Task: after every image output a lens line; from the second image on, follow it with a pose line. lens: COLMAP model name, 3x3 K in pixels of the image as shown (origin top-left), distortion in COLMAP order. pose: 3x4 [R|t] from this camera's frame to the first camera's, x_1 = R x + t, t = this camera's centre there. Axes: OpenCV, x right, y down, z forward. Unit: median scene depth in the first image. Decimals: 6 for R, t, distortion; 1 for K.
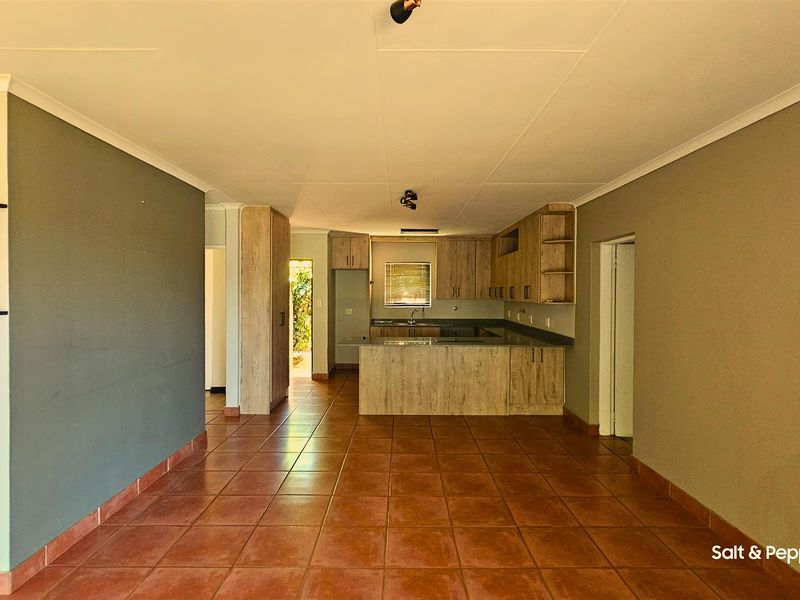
lens RADIAL K [[433.6, 0, 401.3], [0, 433.6, 296.6], [0, 0, 1]] dist [-0.006320, -0.001428]
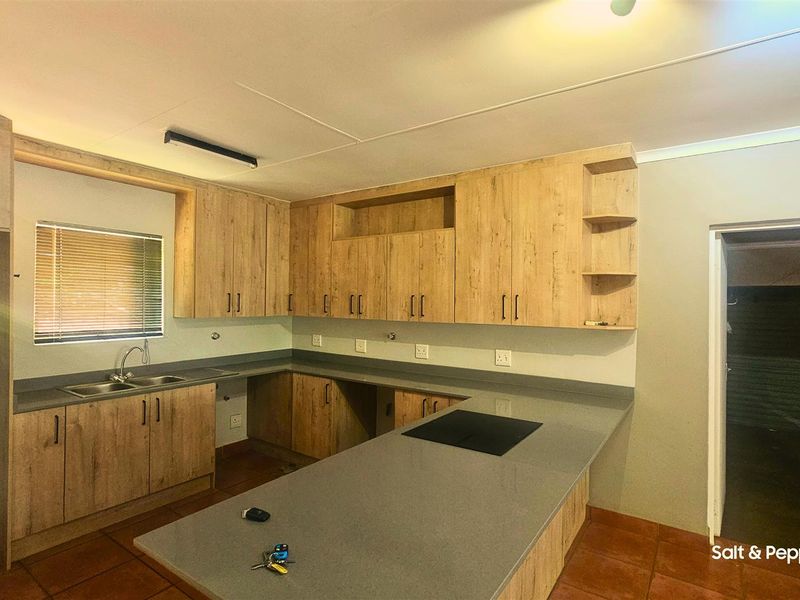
lens RADIAL K [[433.6, 0, 401.7], [0, 433.6, 299.8], [0, 0, 1]] dist [-0.006320, -0.001428]
pose [[0.573882, -0.001483, 0.818937, -0.246728], [0.003097, 0.999995, -0.000359, -0.020620], [-0.818932, 0.002742, 0.573884, 0.871499]]
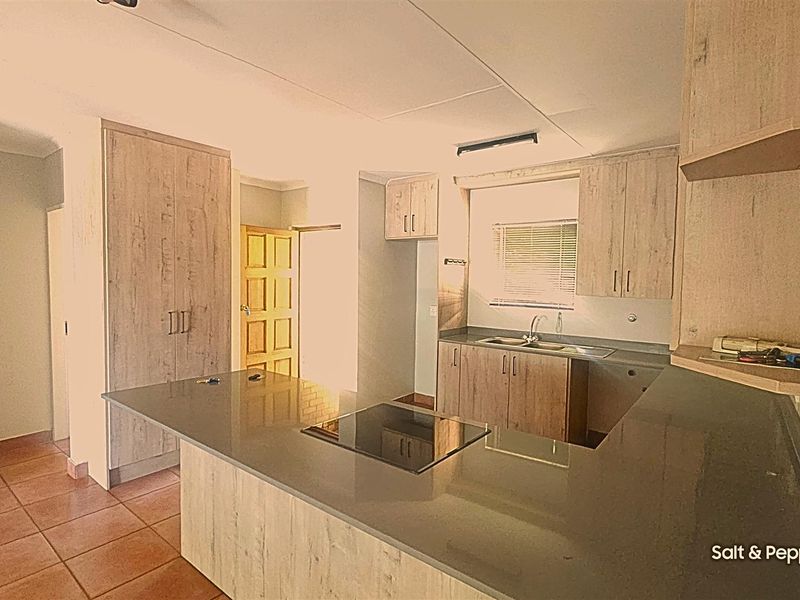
lens RADIAL K [[433.6, 0, 399.3], [0, 433.6, 298.6], [0, 0, 1]] dist [-0.006320, -0.001428]
pose [[0.780453, 0.038391, -0.624034, 0.340483], [-0.017166, 0.999052, 0.039994, -0.010259], [0.624978, -0.020502, 0.780373, 0.795244]]
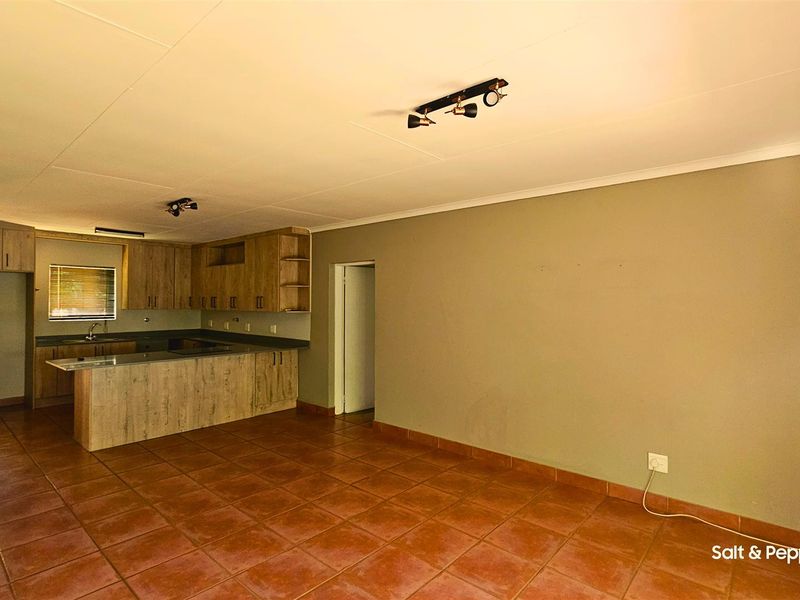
lens RADIAL K [[433.6, 0, 398.2], [0, 433.6, 297.6], [0, 0, 1]] dist [-0.006320, -0.001428]
pose [[0.663615, 0.004350, 0.748061, -0.323896], [0.007047, 0.999902, -0.012066, -0.007229], [-0.748041, 0.013279, 0.663520, 0.010729]]
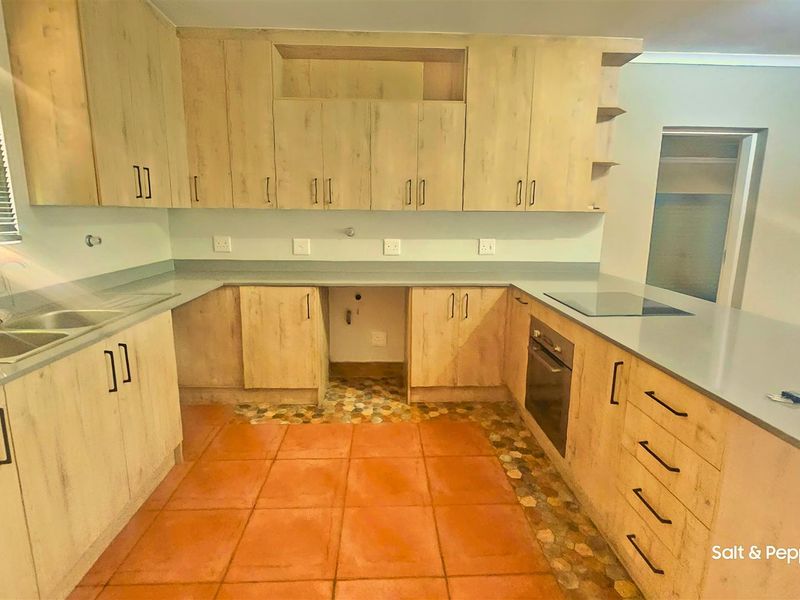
lens RADIAL K [[433.6, 0, 404.5], [0, 433.6, 301.1], [0, 0, 1]] dist [-0.006320, -0.001428]
pose [[-0.041178, -0.206593, 0.977560, -0.283159], [0.001948, 0.978372, 0.206846, 0.011440], [-0.999150, 0.010422, -0.039885, 1.276175]]
